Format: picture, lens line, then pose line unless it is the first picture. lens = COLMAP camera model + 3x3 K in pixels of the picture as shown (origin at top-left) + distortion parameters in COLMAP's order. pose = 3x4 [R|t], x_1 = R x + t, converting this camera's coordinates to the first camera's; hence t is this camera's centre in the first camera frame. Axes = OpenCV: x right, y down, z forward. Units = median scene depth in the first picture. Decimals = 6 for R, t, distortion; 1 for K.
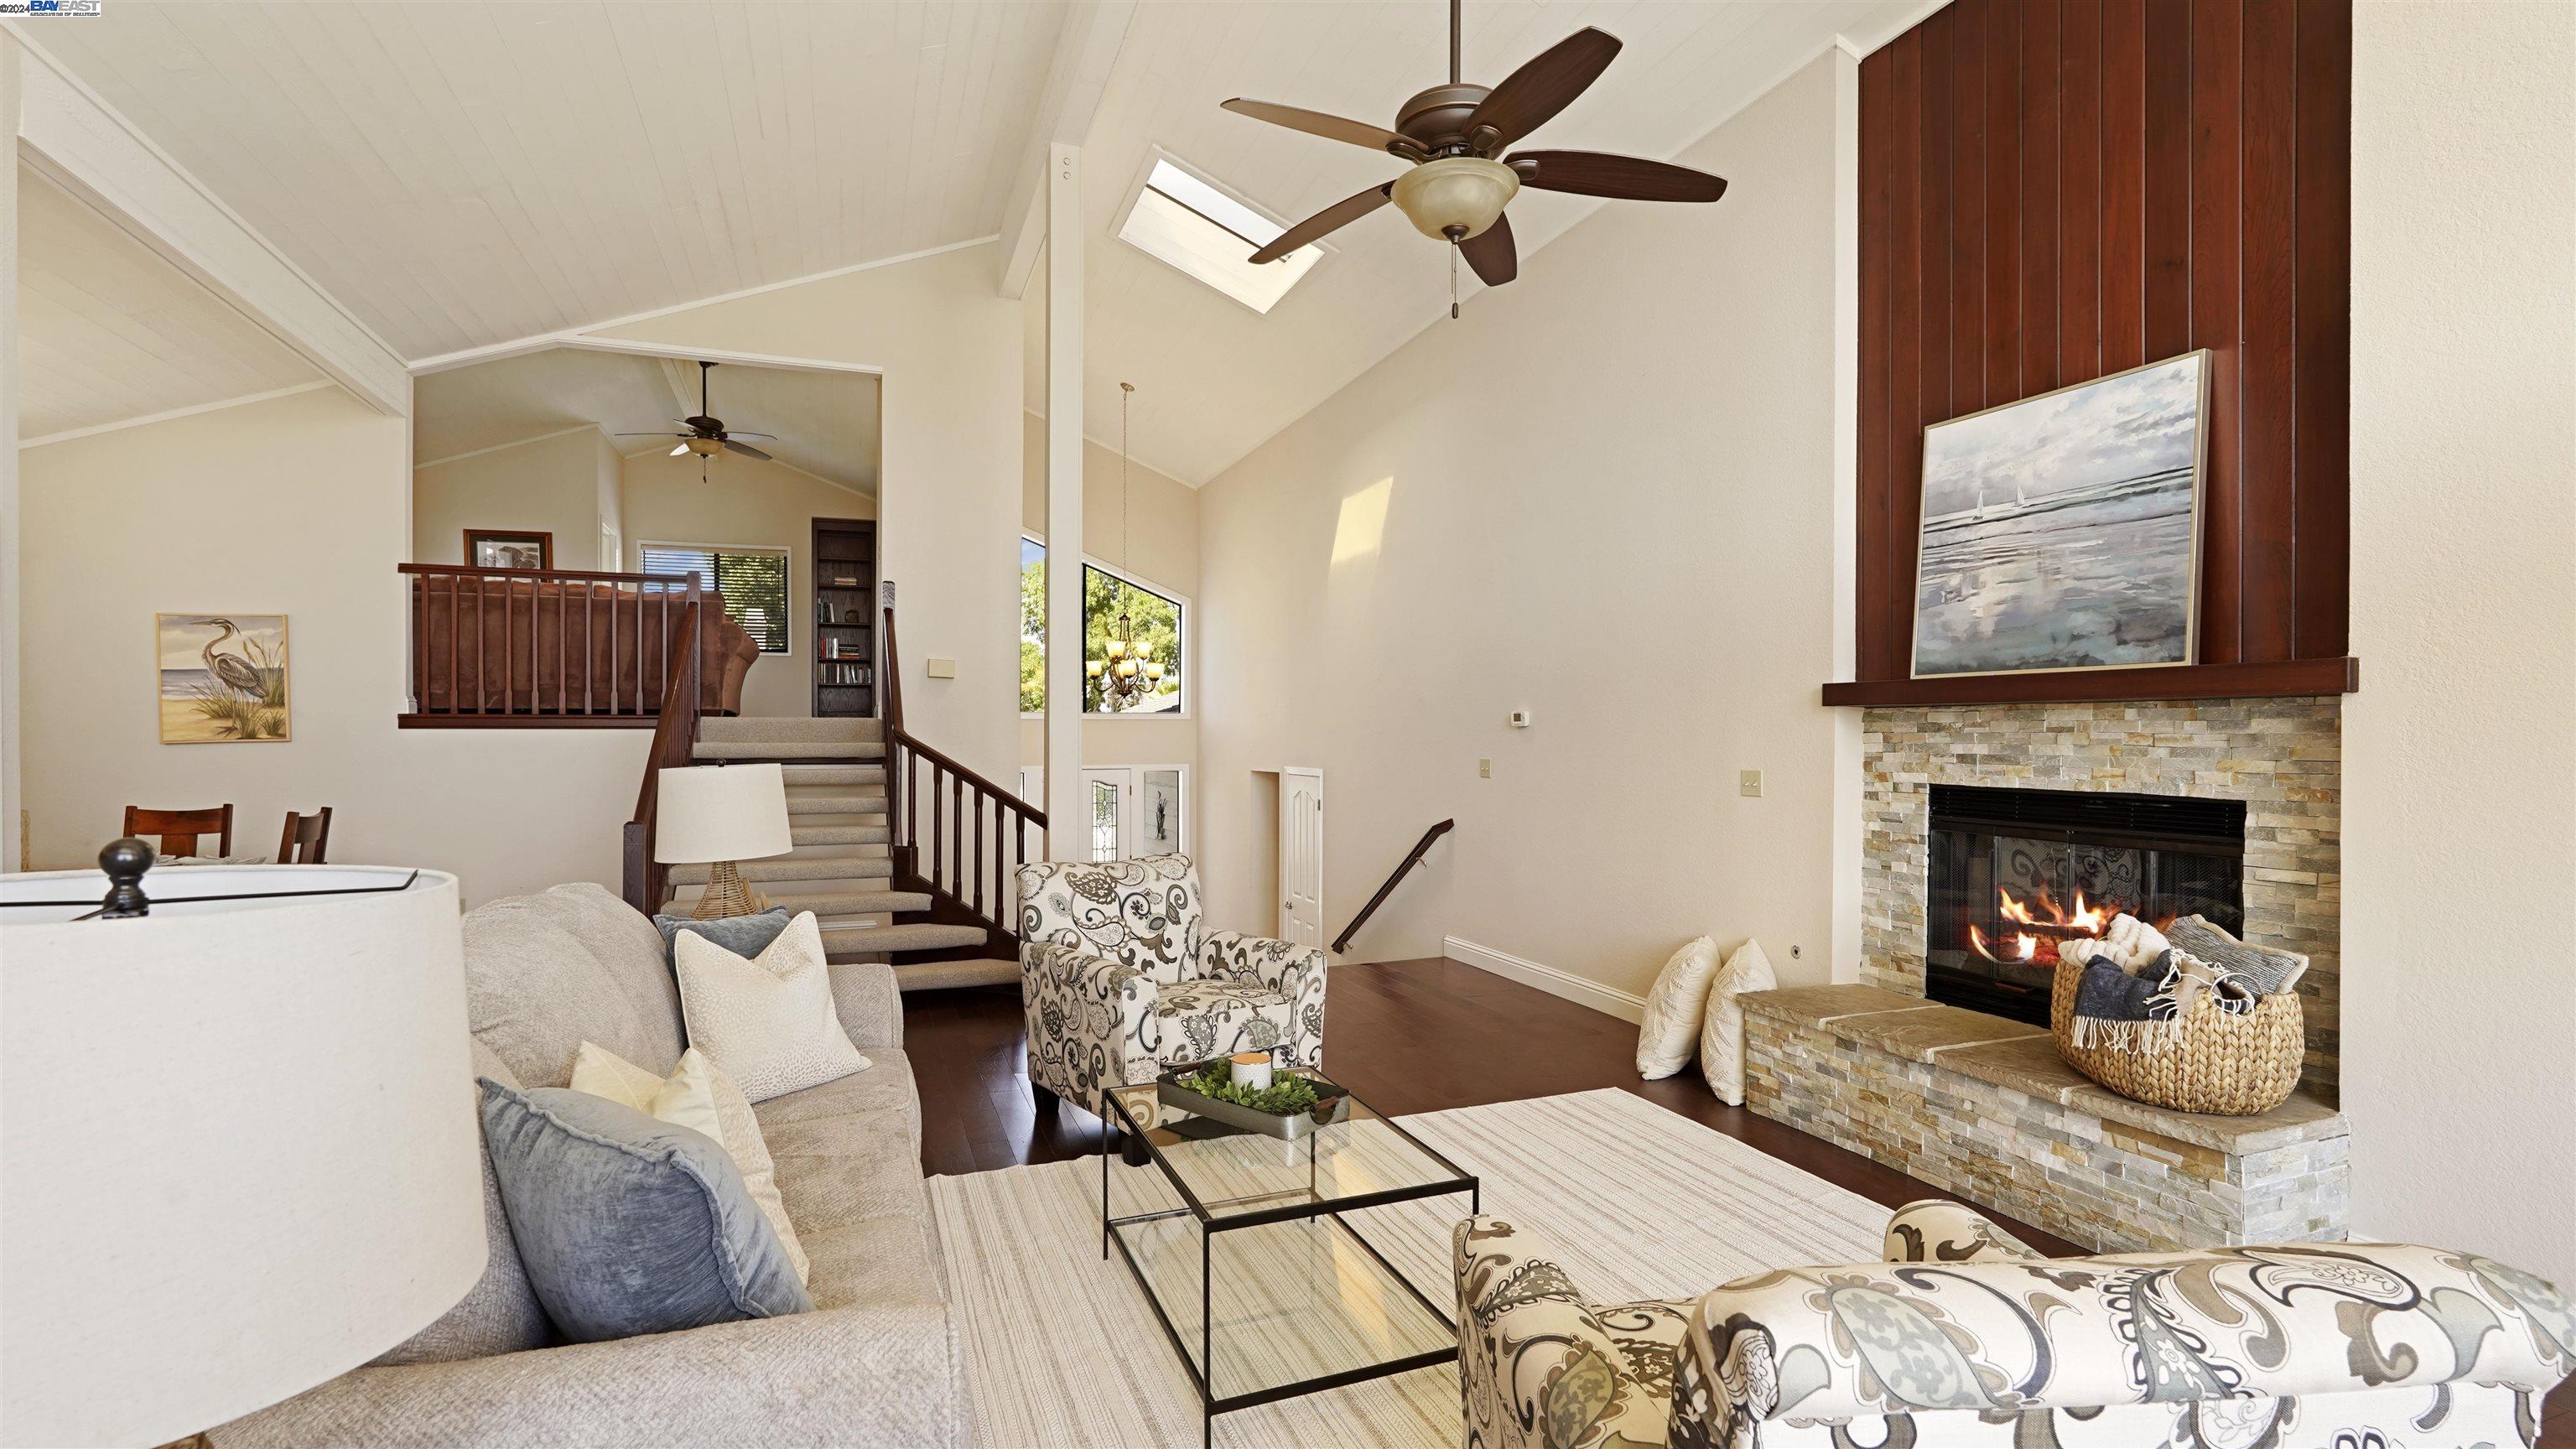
lens RADIAL K [[1164.9, 0, 1282.4], [0, 1164.9, 737.9], [0, 0, 1]] dist [-0.001430, 0.000458]
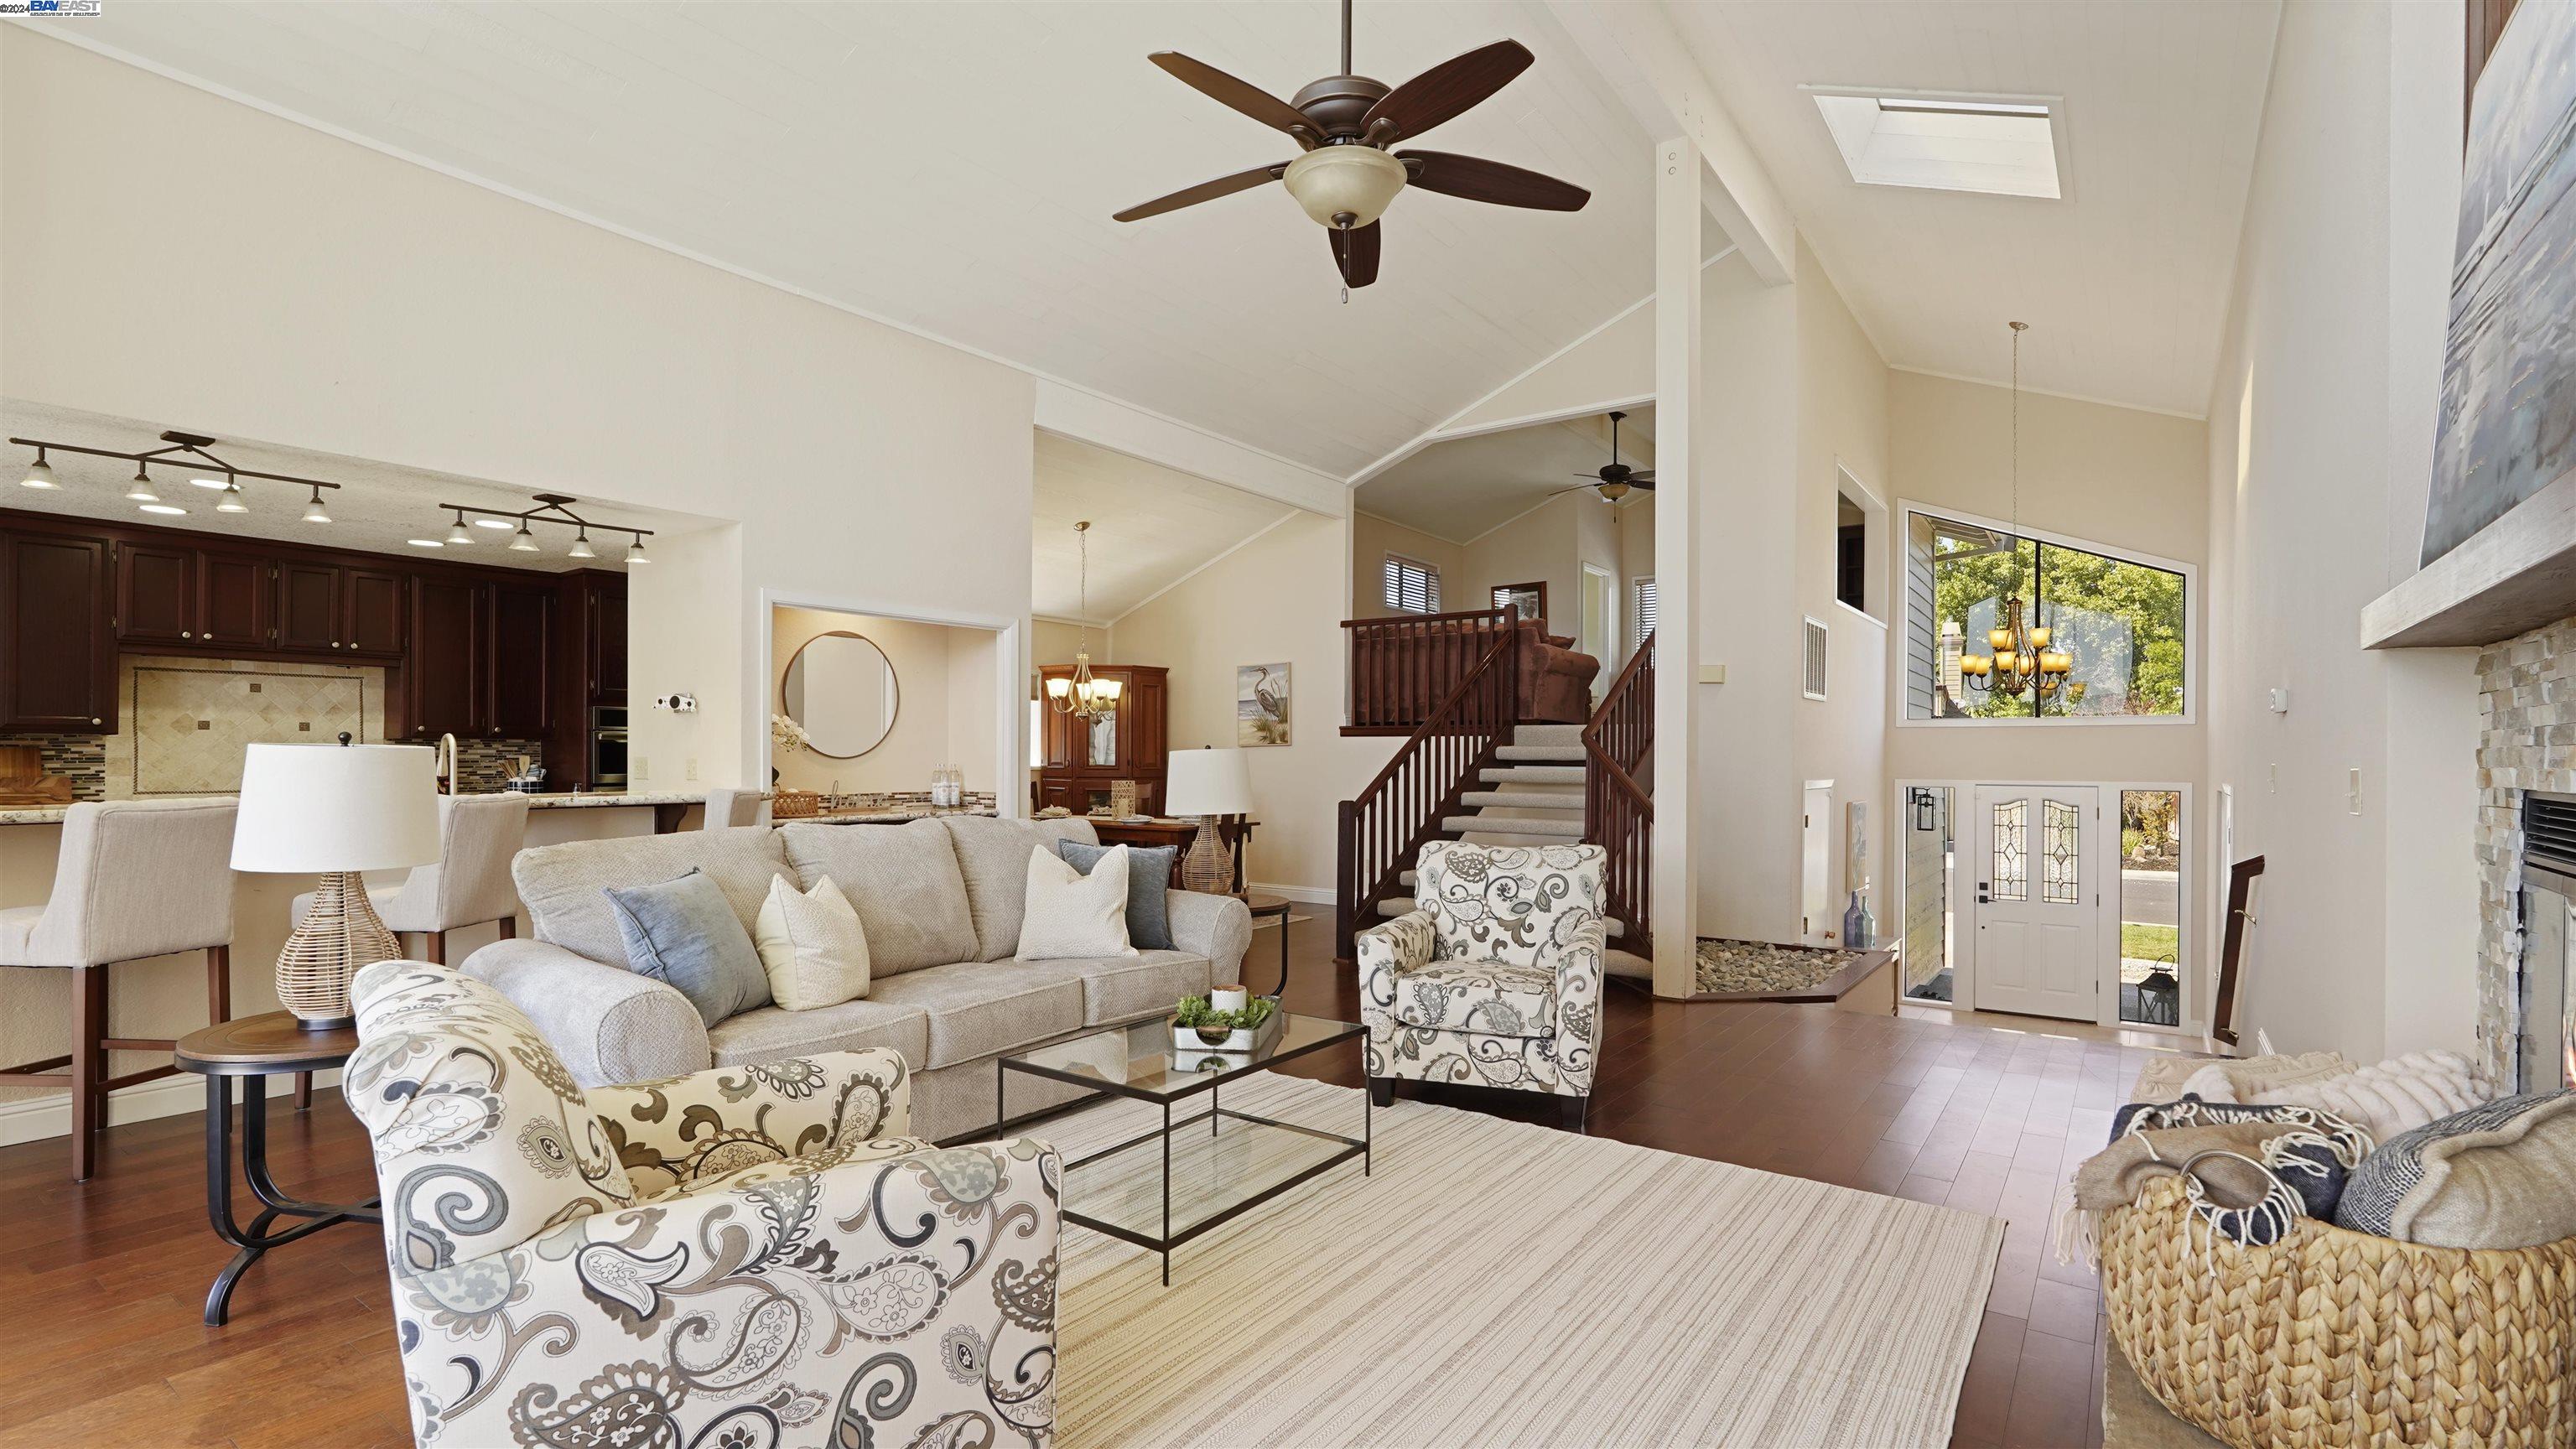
lens RADIAL K [[1164.9, 0, 1291.1], [0, 1164.9, 742.9], [0, 0, 1]] dist [-0.001430, 0.000458]
pose [[0.550087, -0.005577, -0.835089, 0.419451], [-0.007518, 0.999904, -0.011630, 0.017573], [0.835074, 0.012675, 0.549992, 0.170050]]
